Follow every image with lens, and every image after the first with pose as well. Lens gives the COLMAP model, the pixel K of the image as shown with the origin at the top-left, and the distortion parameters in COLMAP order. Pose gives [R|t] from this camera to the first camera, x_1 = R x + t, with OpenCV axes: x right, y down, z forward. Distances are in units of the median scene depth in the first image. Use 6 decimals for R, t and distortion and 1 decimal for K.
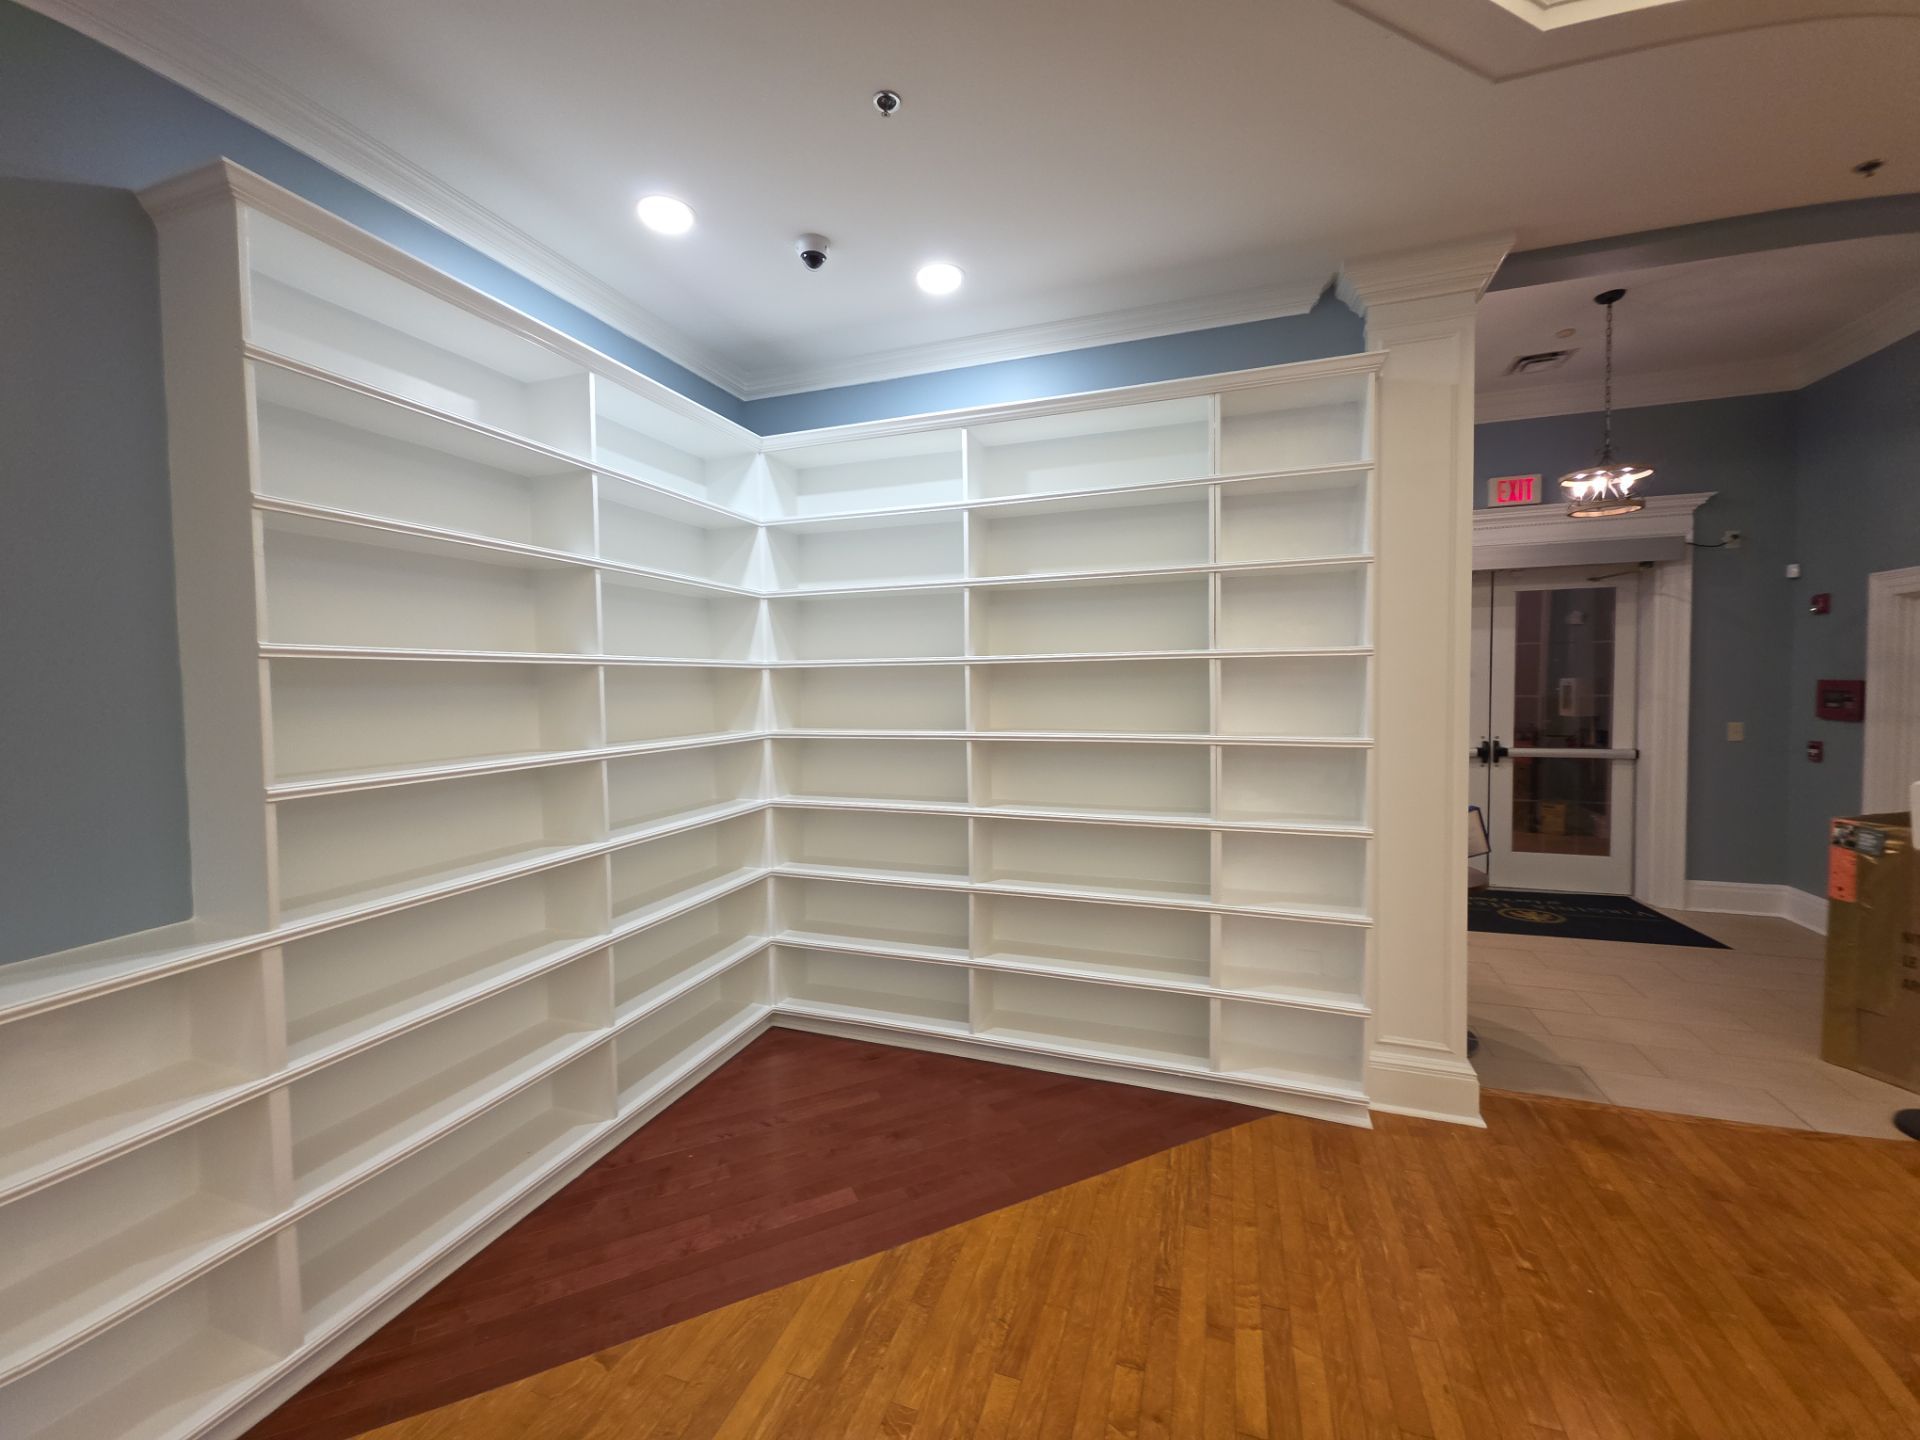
lens RADIAL K [[759.2, 0, 956.4], [0, 759.2, 711.5], [0, 0, 1]] dist [0.013897, -0.007969]
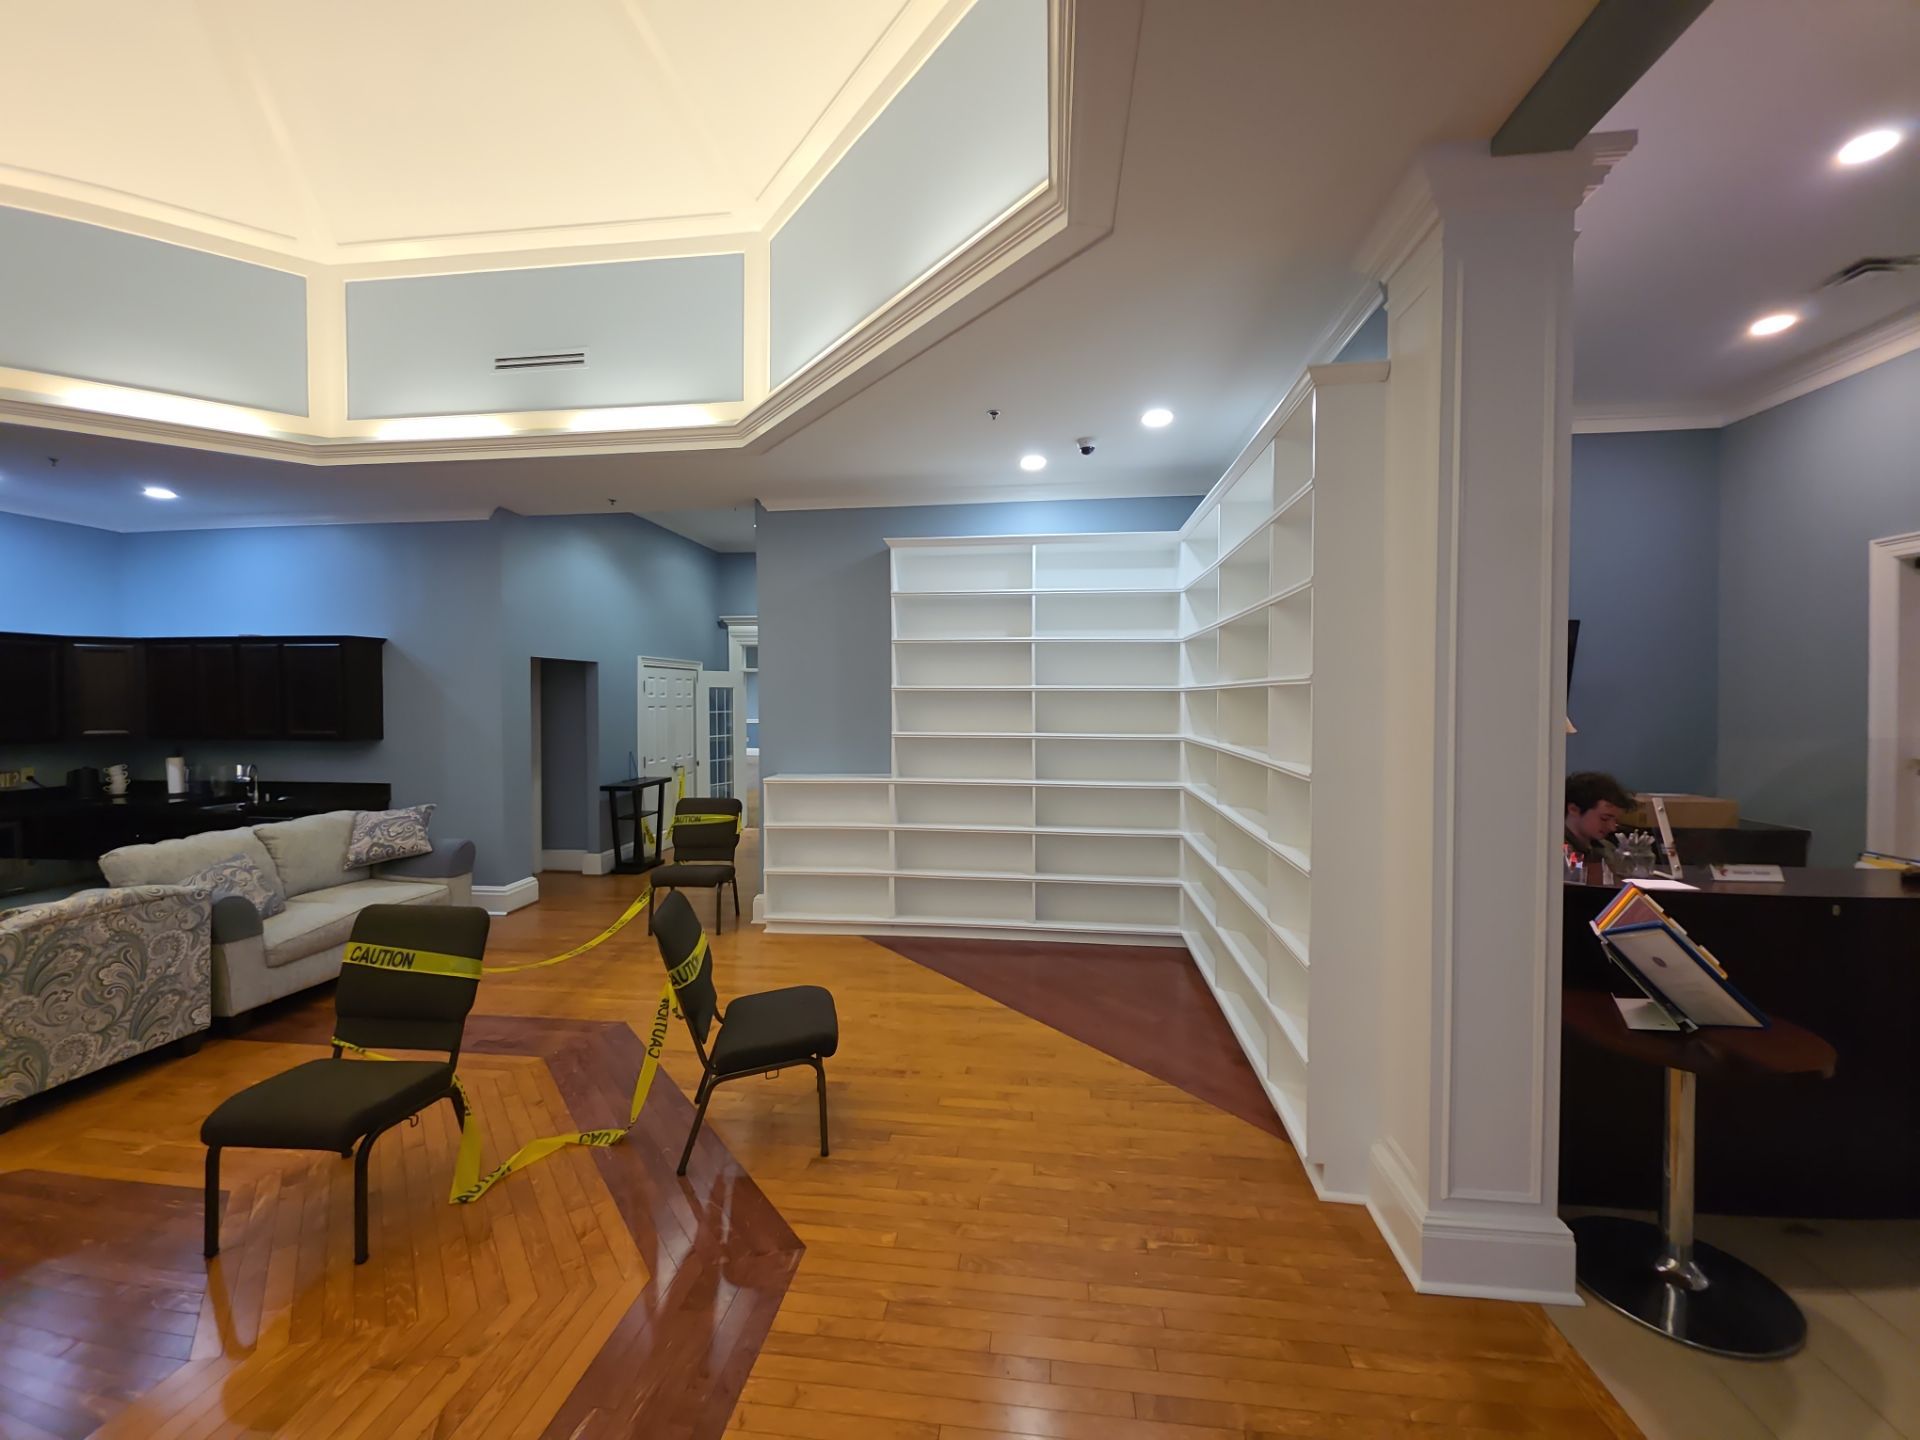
lens RADIAL K [[759.2, 0, 956.4], [0, 759.2, 711.5], [0, 0, 1]] dist [0.013897, -0.007969]
pose [[0.210878, 0.024987, -0.977193, 1.162655], [-0.045766, 0.998829, 0.015664, -0.023187], [0.976440, 0.041420, 0.211775, 0.316911]]
